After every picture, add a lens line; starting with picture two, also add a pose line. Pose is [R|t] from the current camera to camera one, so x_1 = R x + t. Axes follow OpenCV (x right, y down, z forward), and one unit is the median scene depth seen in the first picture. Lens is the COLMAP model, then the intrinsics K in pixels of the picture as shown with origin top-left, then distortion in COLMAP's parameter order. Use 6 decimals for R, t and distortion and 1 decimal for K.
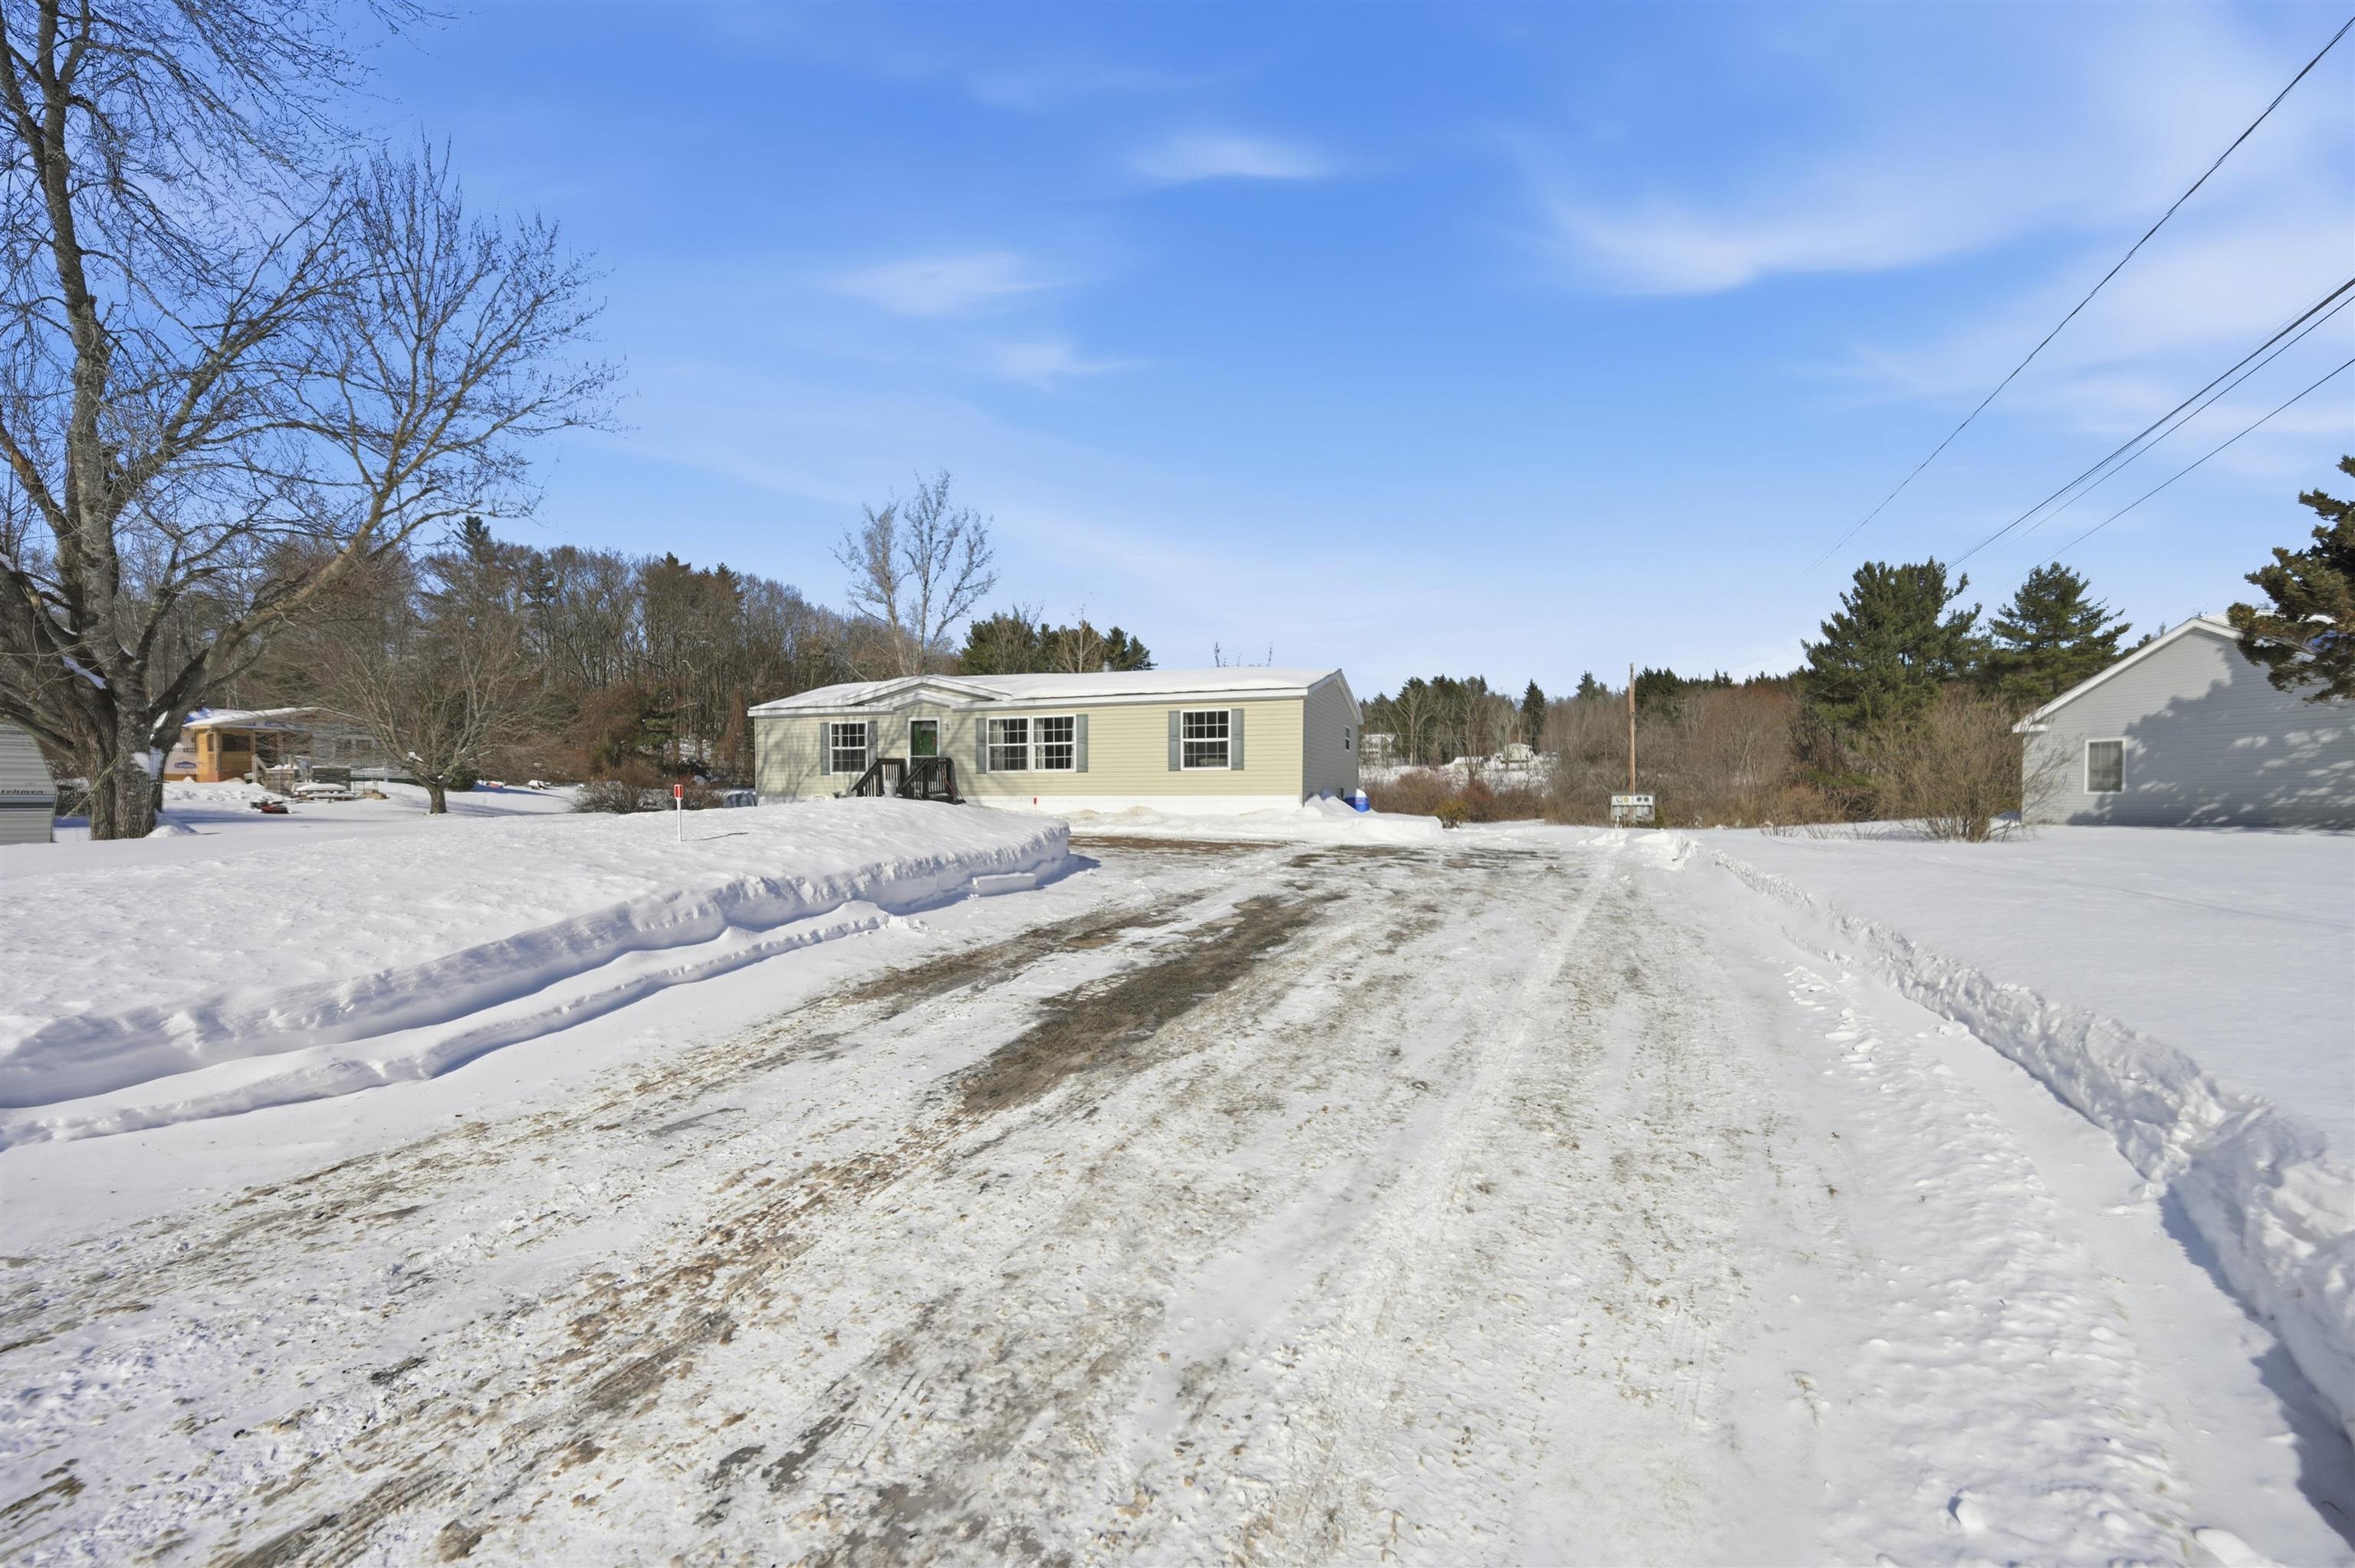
lens RADIAL K [[966.0, 0, 1164.9], [0, 966.0, 793.9], [0, 0, 1]] dist [0.001848, -0.000836]
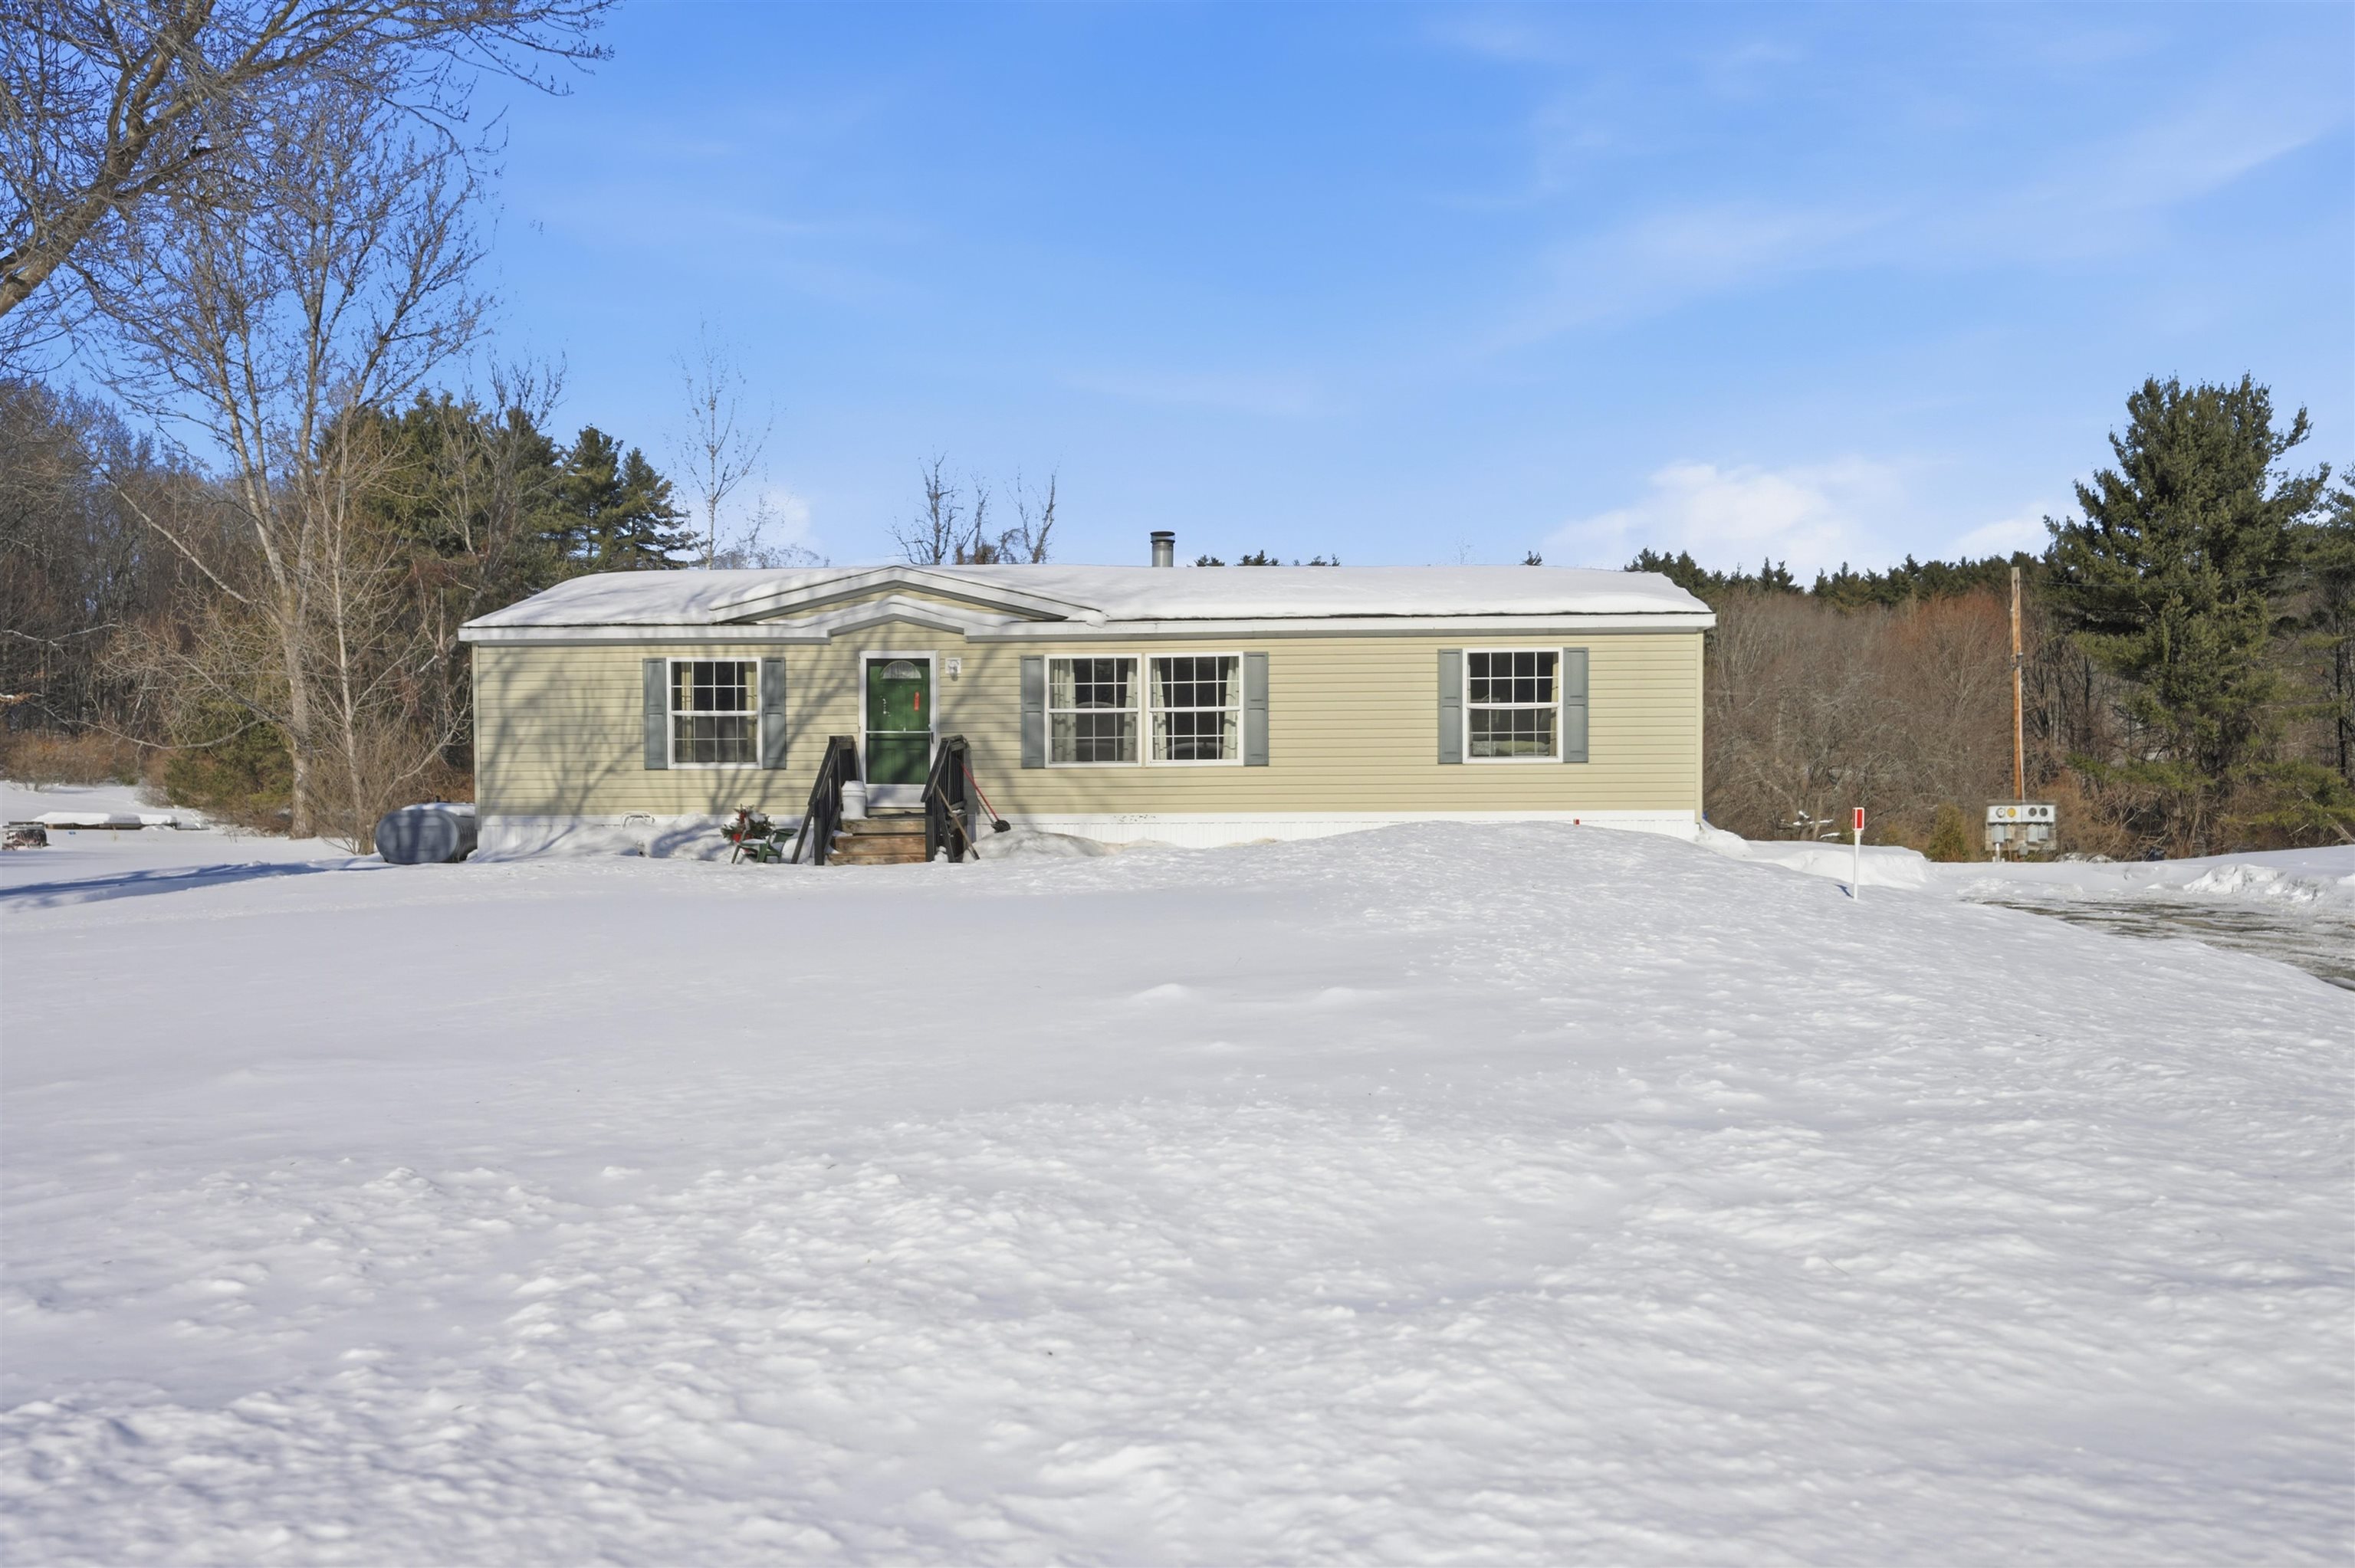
lens RADIAL K [[2103.5, 0, 1182.0], [0, 2103.5, 789.4], [0, 0, 1]] dist [0.023649, -0.002797]
pose [[0.963526, -0.001800, 0.267608, -0.380870], [0.003022, 0.999987, -0.004154, -0.004952], [-0.267597, 0.004811, 0.963519, -0.053364]]
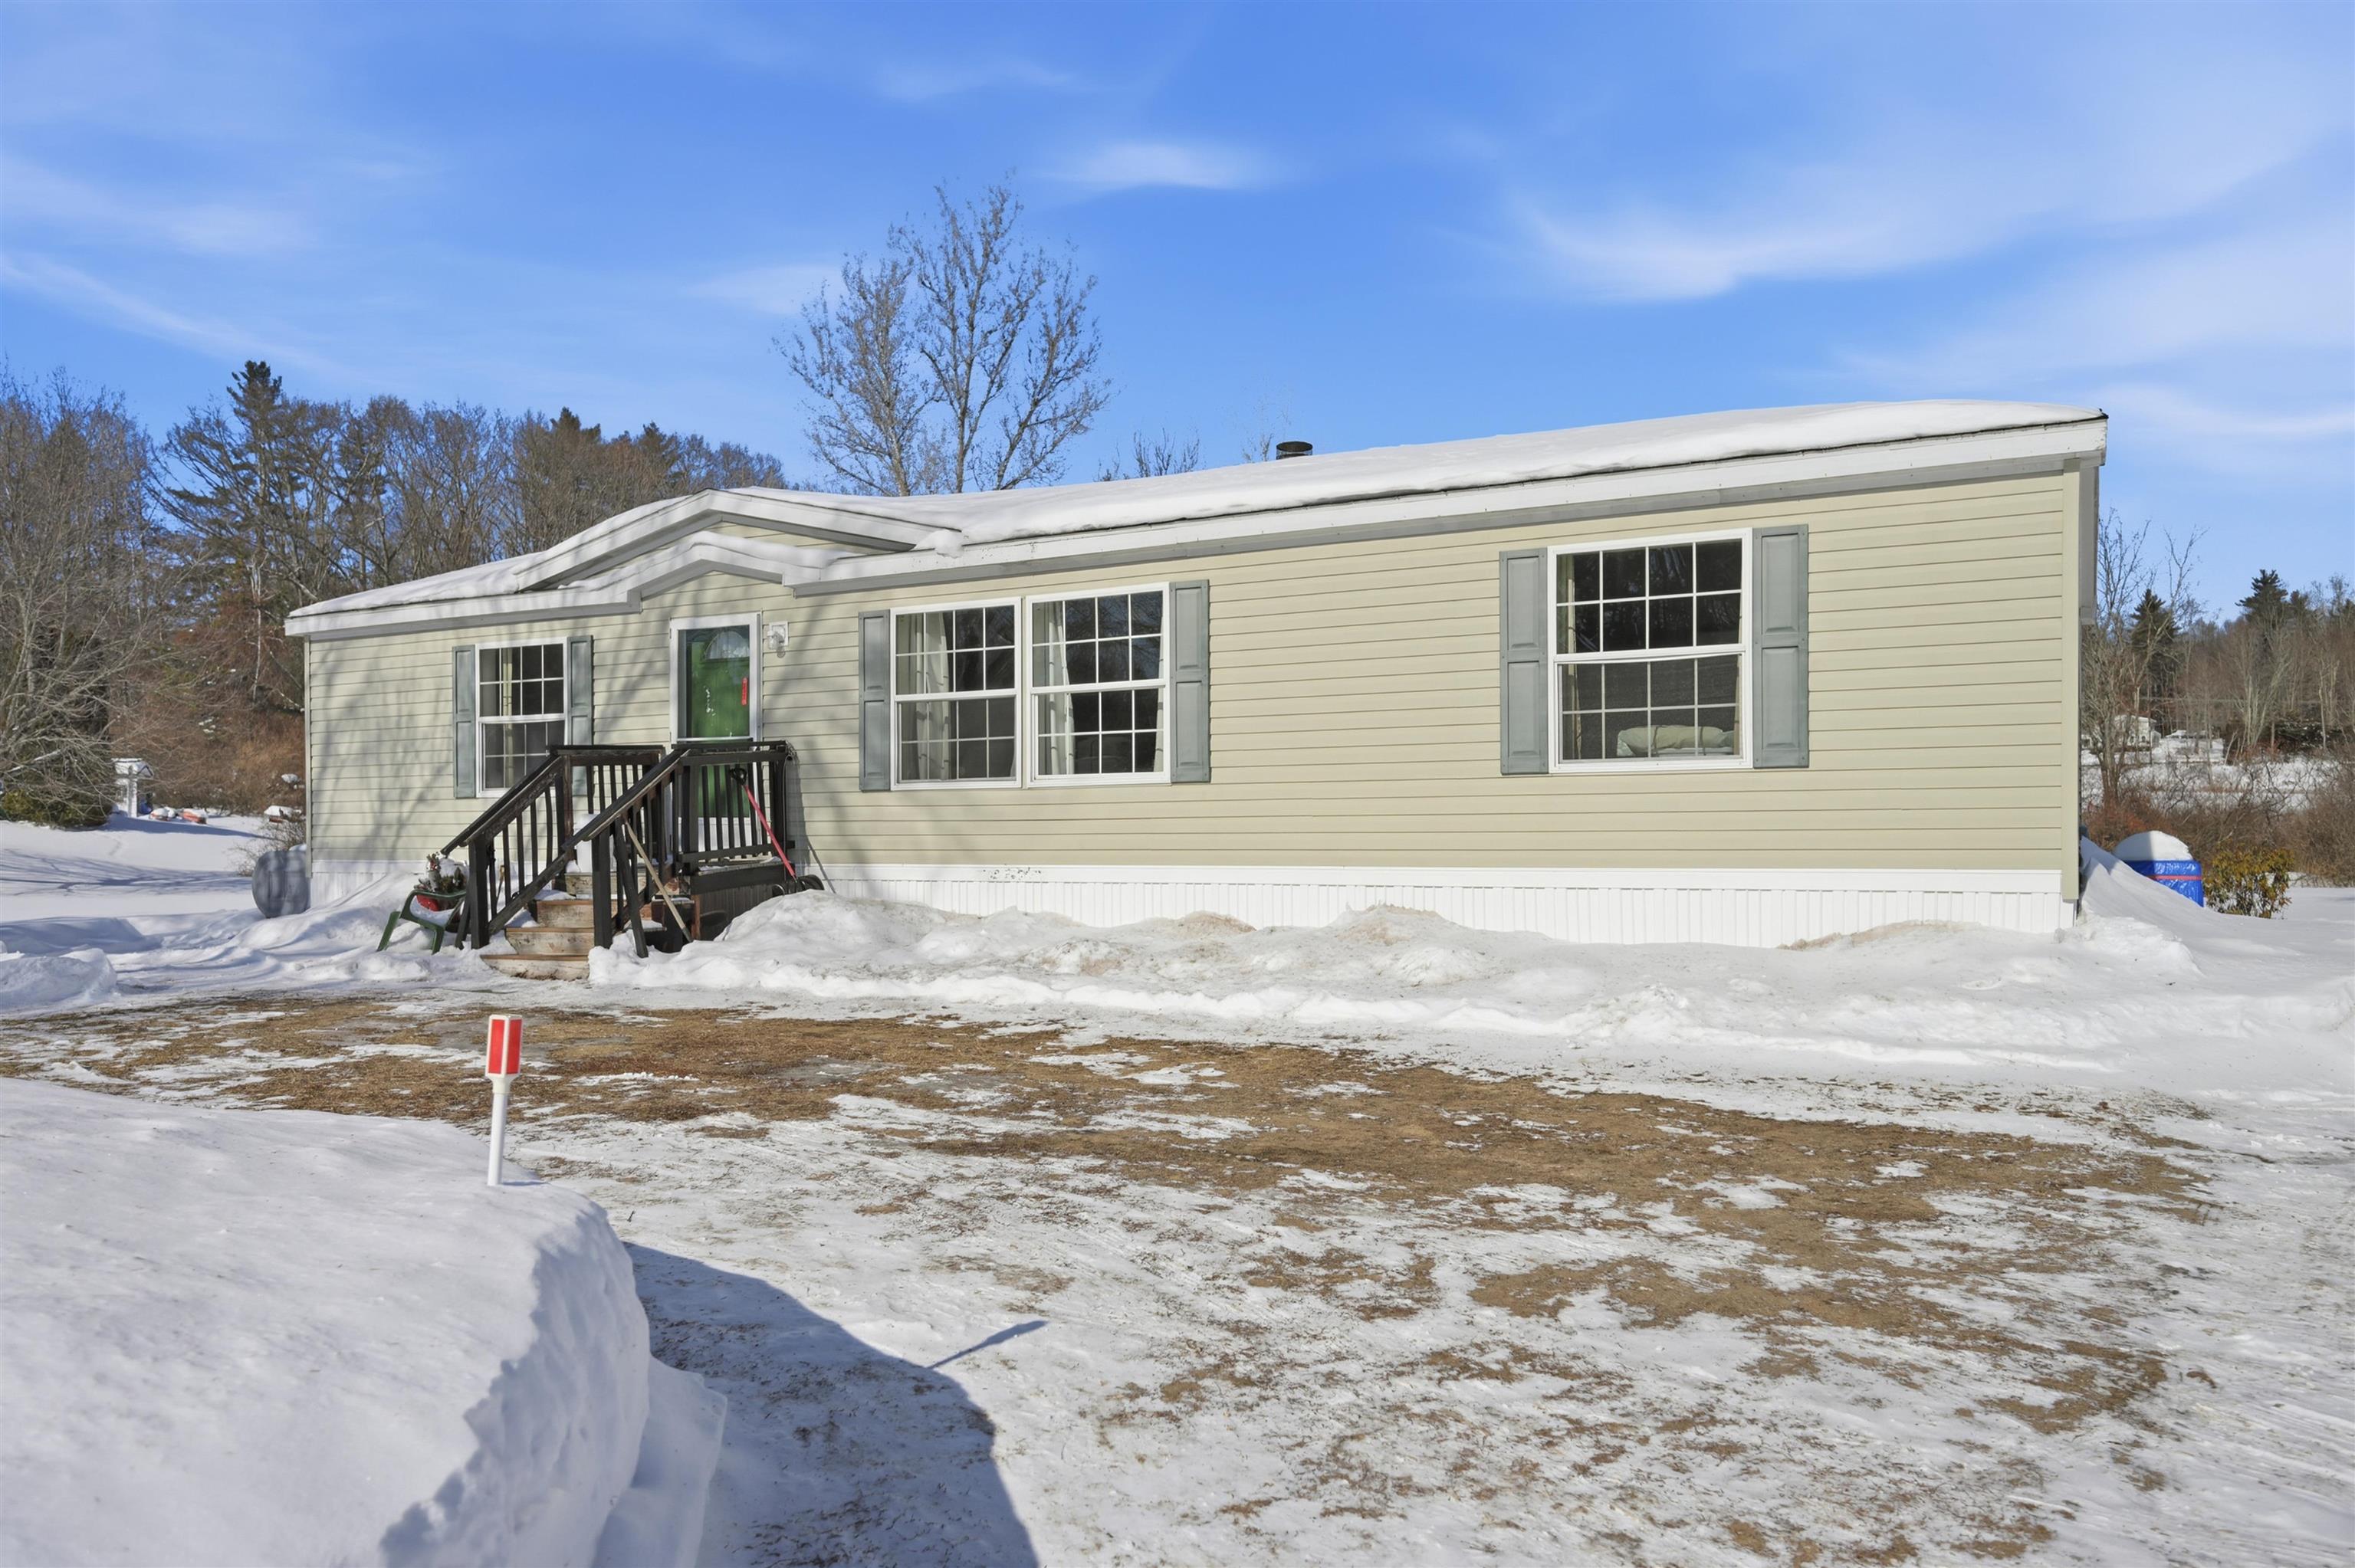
lens RADIAL K [[1649.3, 0, 1162.2], [0, 1649.3, 806.0], [0, 0, 1]] dist [-0.003733, -0.001940]
pose [[0.986889, -0.008027, -0.161204, -0.013718], [0.007133, 0.999956, -0.006124, -0.011424], [0.161246, 0.004894, 0.986902, 0.465986]]
